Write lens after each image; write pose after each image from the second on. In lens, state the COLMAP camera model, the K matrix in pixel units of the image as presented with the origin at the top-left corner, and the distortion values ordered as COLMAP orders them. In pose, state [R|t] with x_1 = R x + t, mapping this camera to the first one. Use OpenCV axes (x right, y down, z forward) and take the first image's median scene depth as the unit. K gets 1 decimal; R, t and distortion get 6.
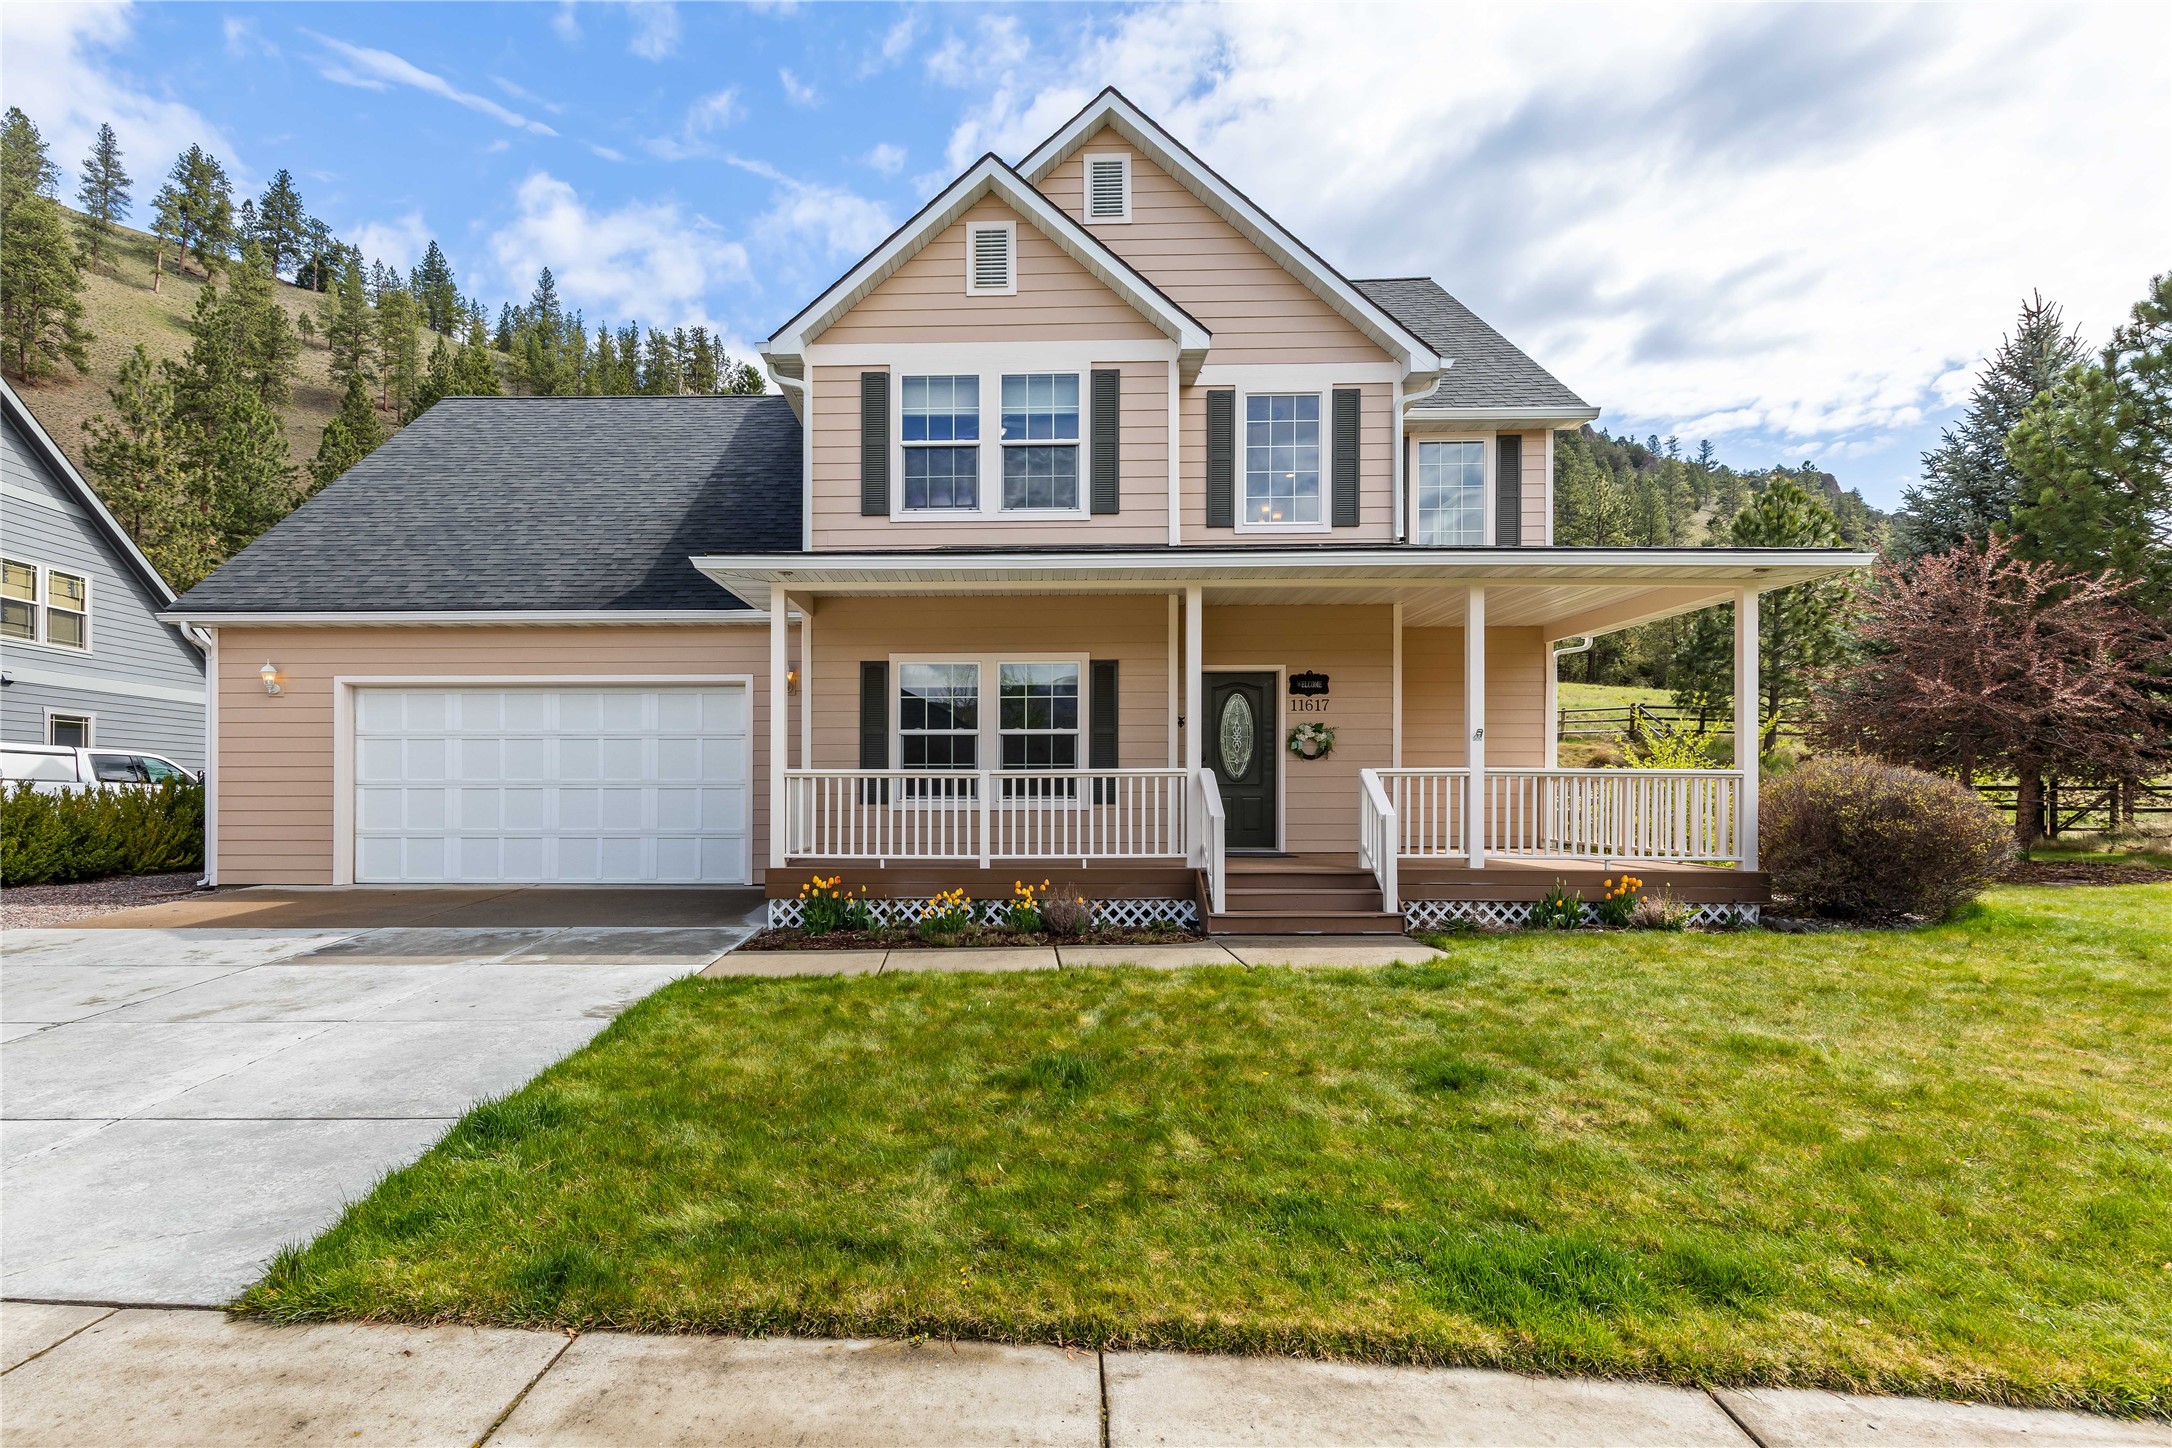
lens RADIAL K [[996.0, 0, 967.3], [0, 996.0, 794.7], [0, 0, 1]] dist [0.000526, 0.000070]
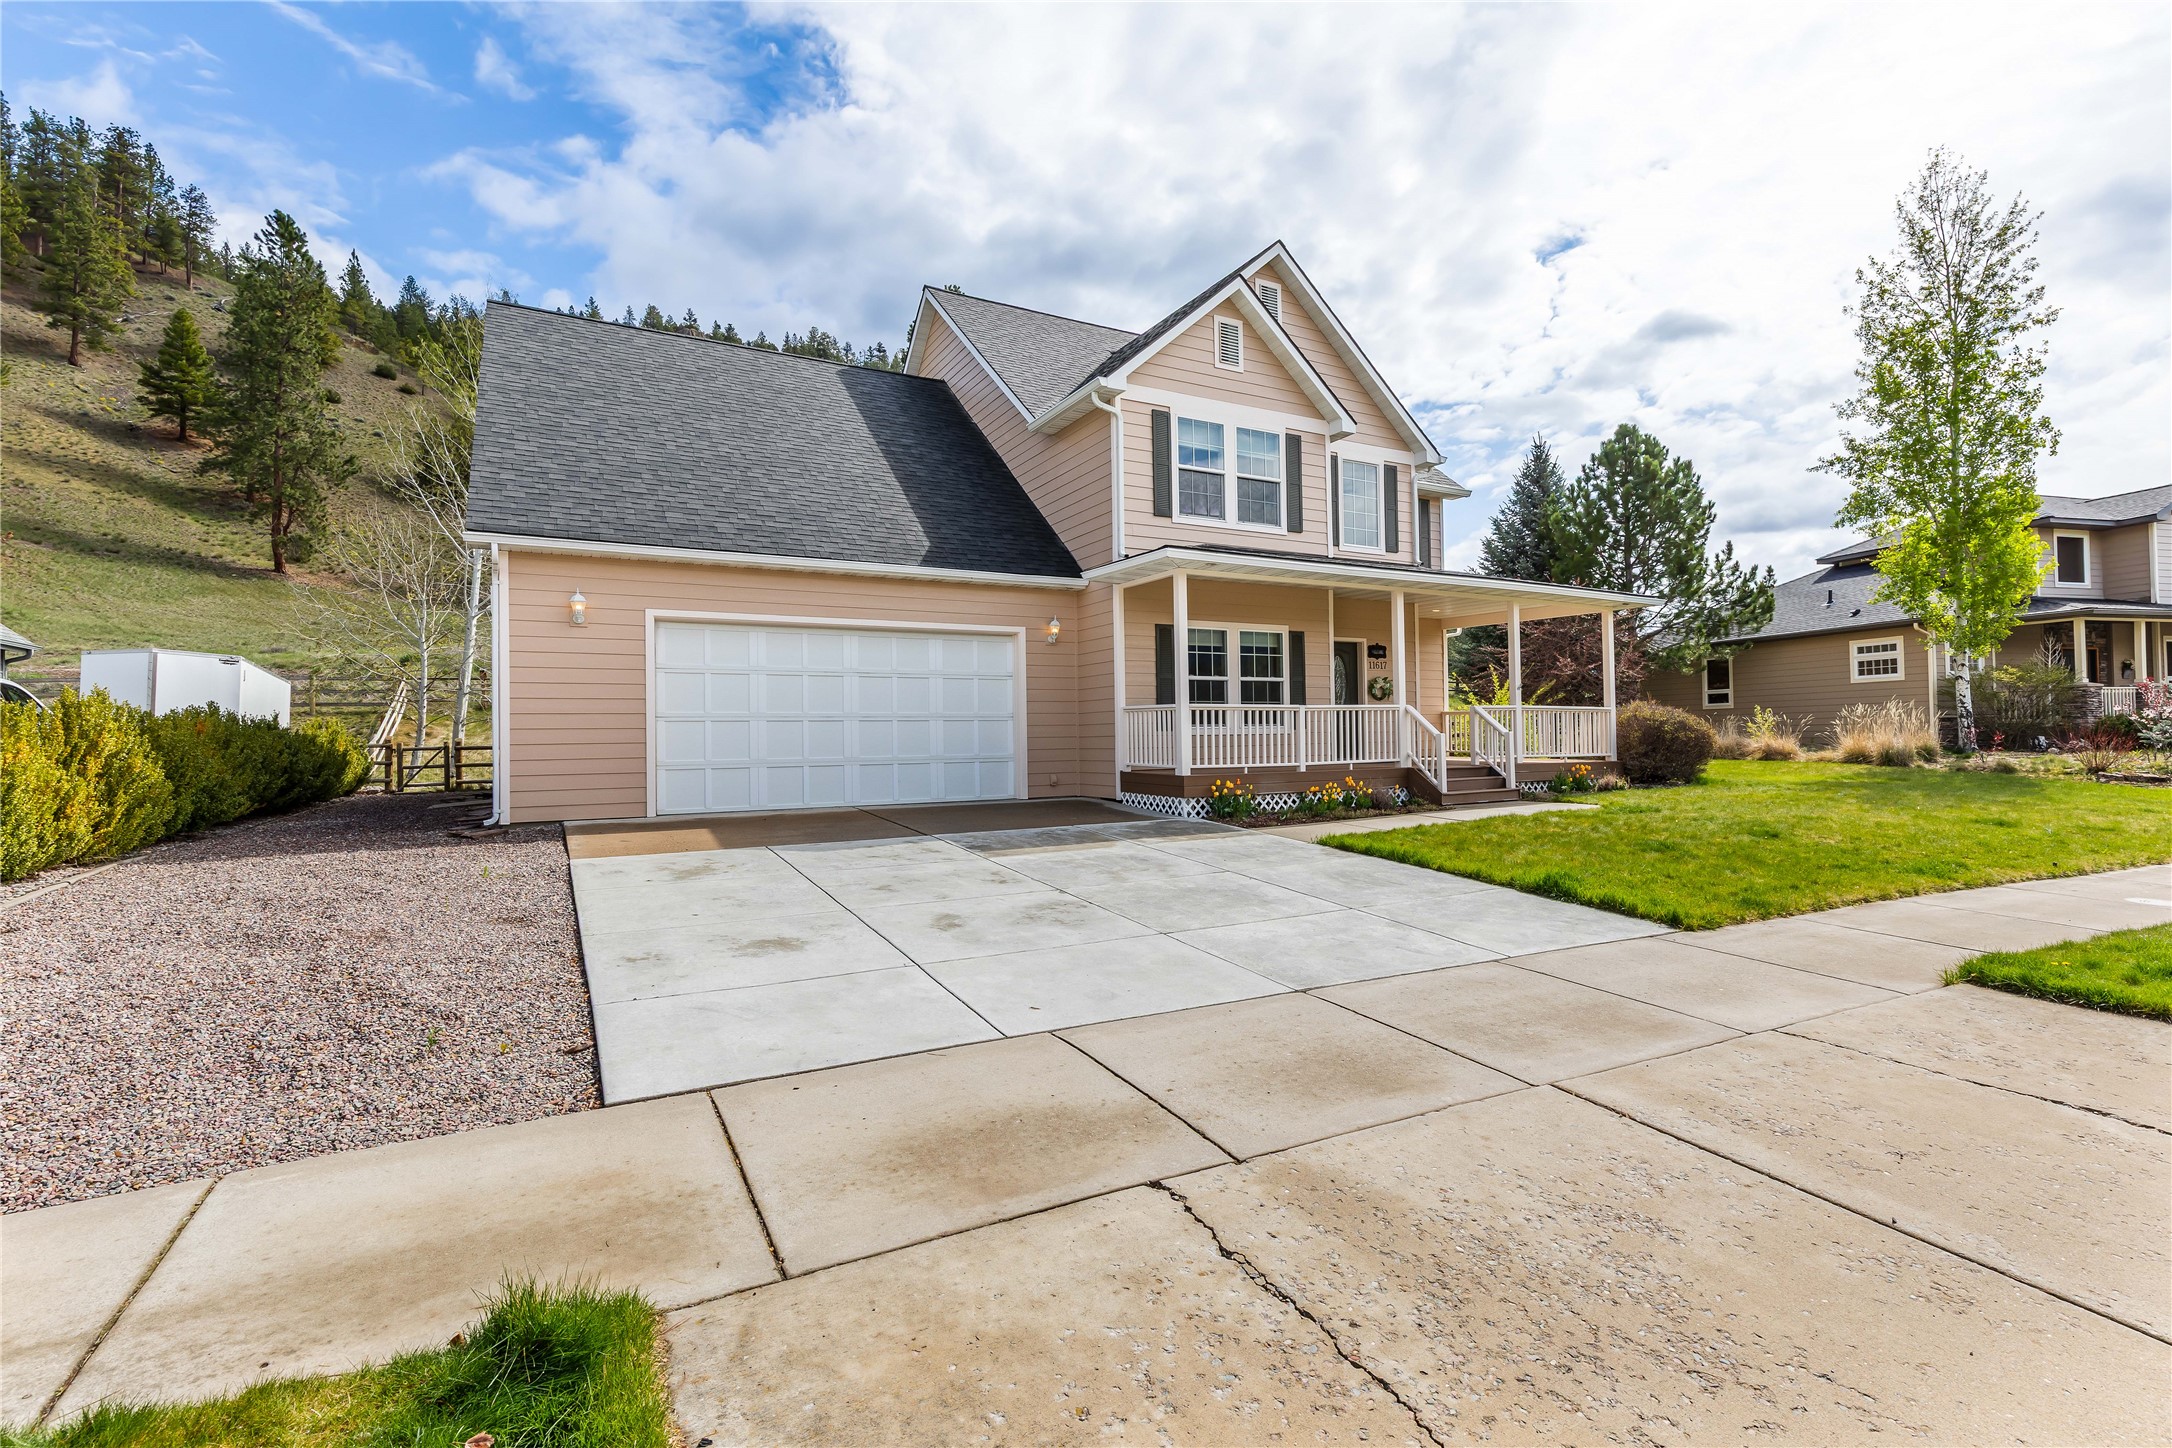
lens RADIAL K [[996.0, 0, 1070.5], [0, 996.0, 718.8], [0, 0, 1]] dist [0.000526, 0.000070]
pose [[0.860176, -0.001016, 0.509996, -0.891727], [0.008187, 0.999897, -0.011816, 0.008580], [-0.509931, 0.014339, 0.860096, -0.093307]]
